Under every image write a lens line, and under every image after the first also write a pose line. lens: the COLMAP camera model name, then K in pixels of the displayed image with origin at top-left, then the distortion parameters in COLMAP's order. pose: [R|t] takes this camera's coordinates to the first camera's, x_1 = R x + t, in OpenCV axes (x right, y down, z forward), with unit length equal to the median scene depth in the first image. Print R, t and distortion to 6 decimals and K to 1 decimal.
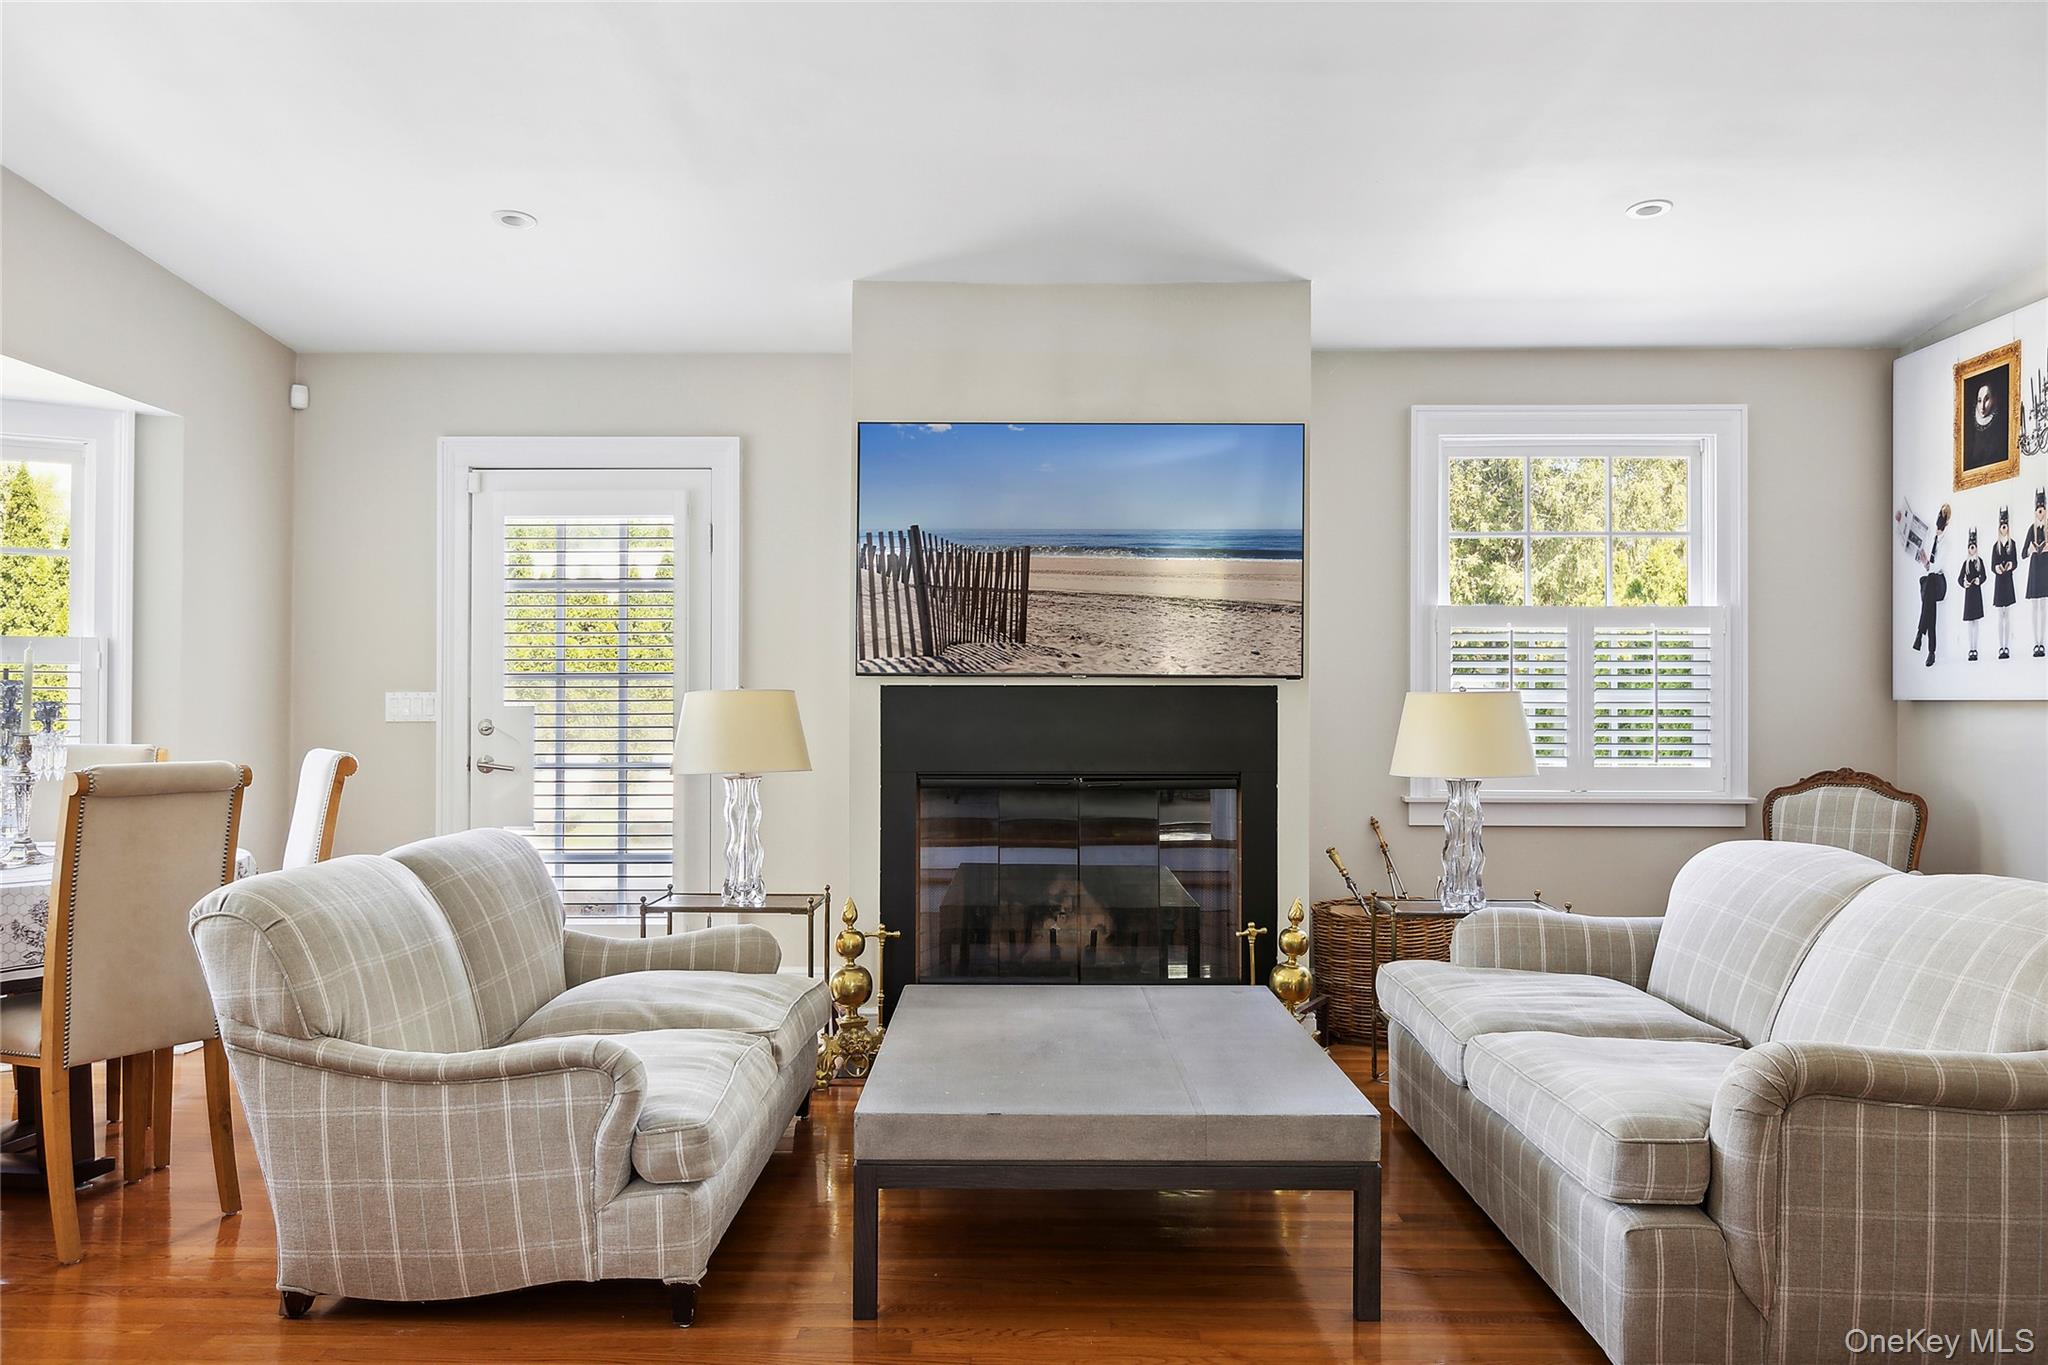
lens RADIAL K [[1555.2, 0, 1027.6], [0, 1555.2, 700.0], [0, 0, 1]] dist [0.000239, -0.003173]
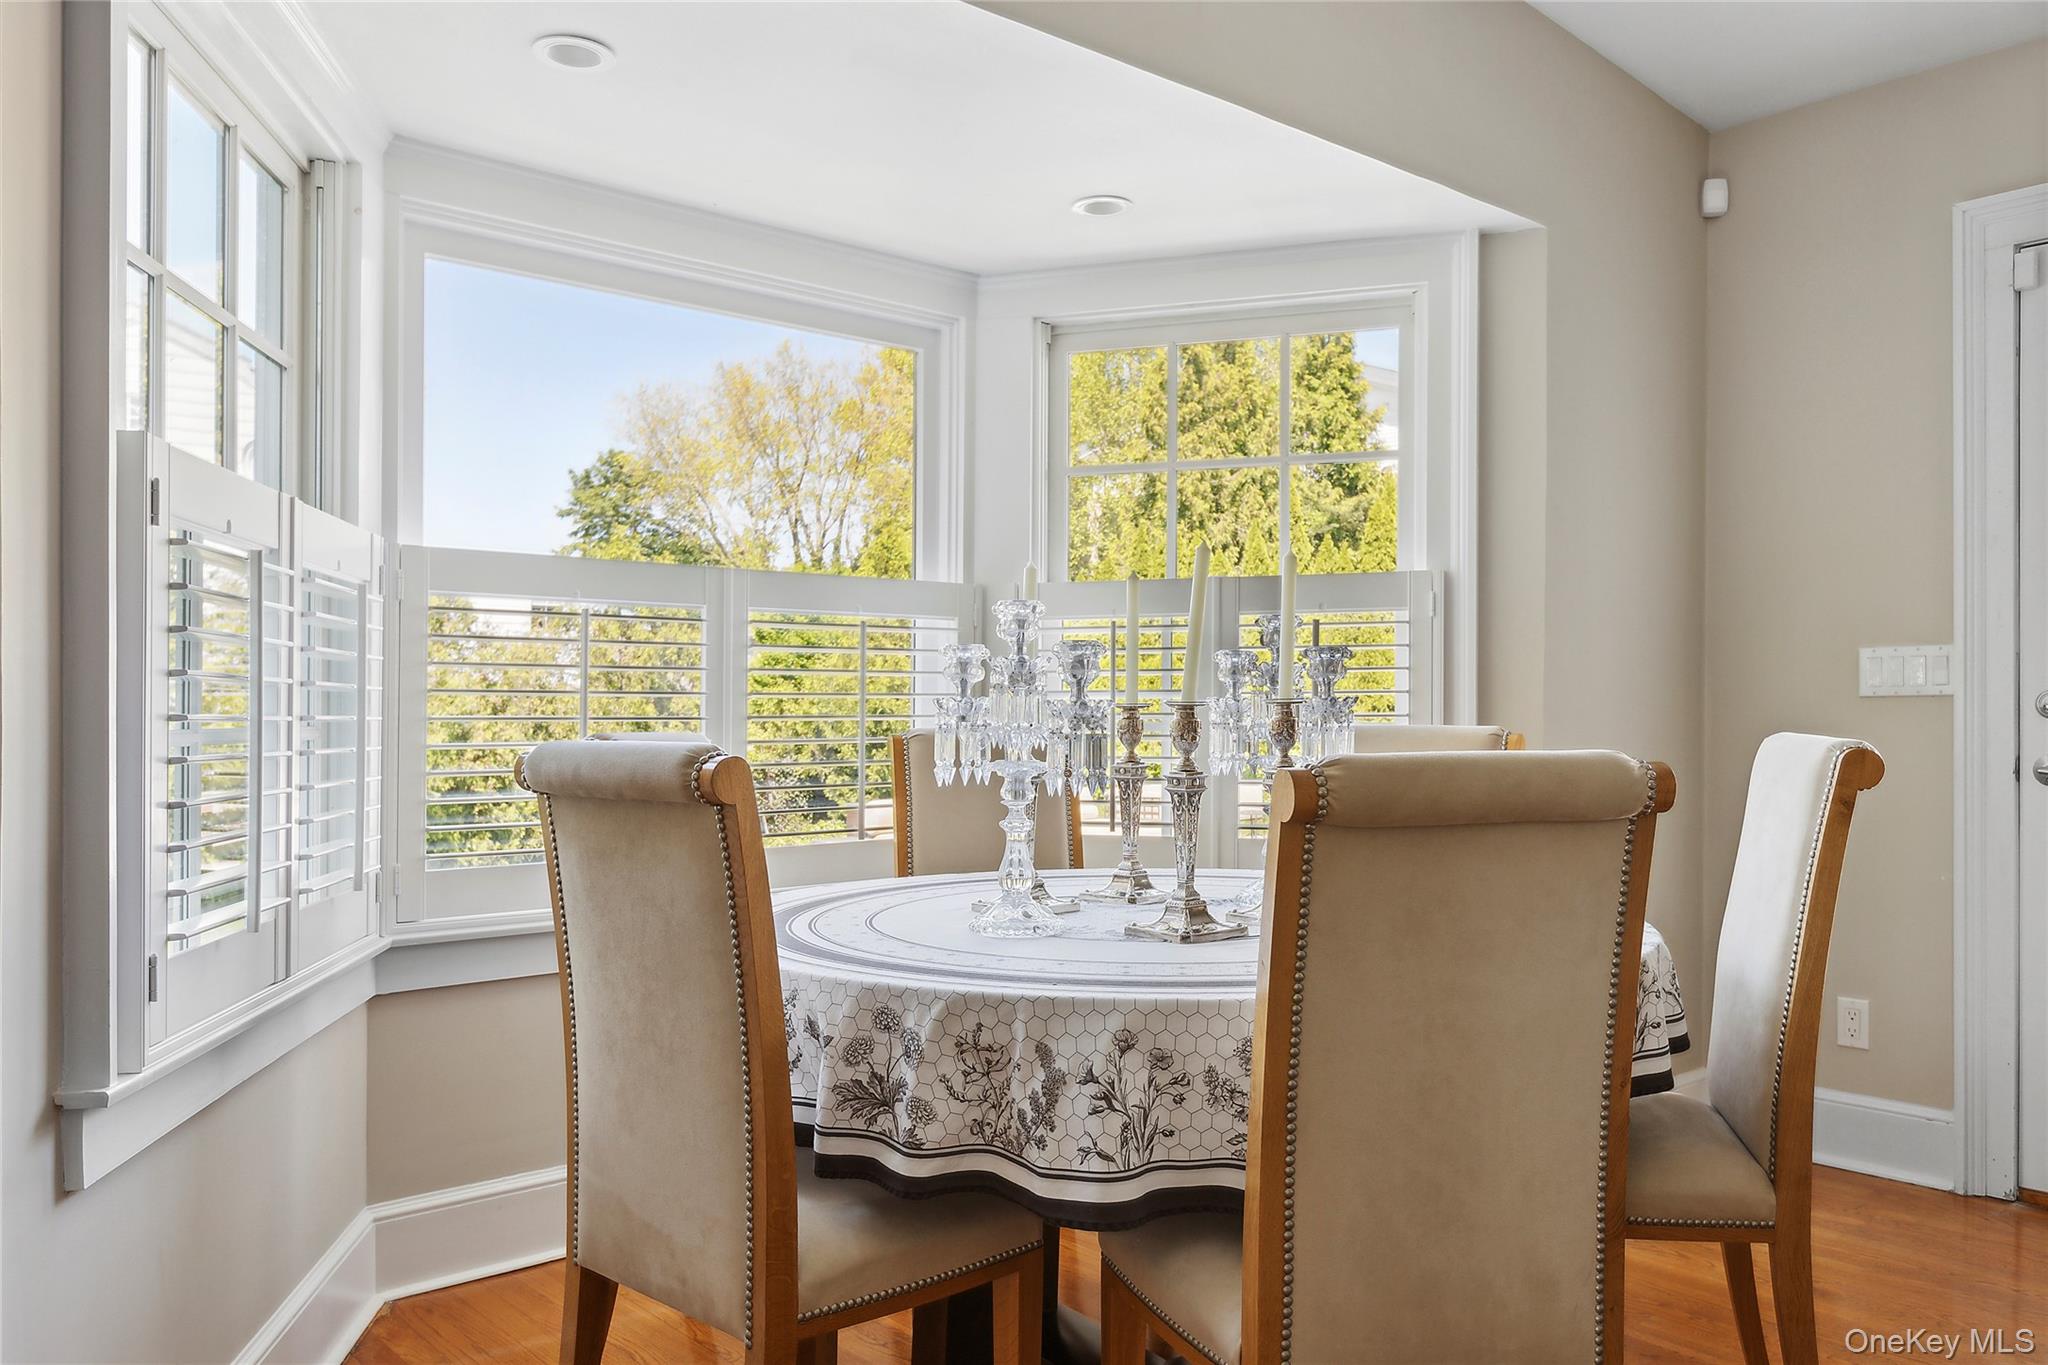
lens RADIAL K [[1555.2, 0, 1027.6], [0, 1555.2, 700.0], [0, 0, 1]] dist [0.000239, -0.003173]
pose [[0.671608, -0.006872, -0.740875, -0.220529], [0.007426, 0.999969, -0.002543, 0.017918], [0.740870, -0.003794, 0.671638, 0.425453]]
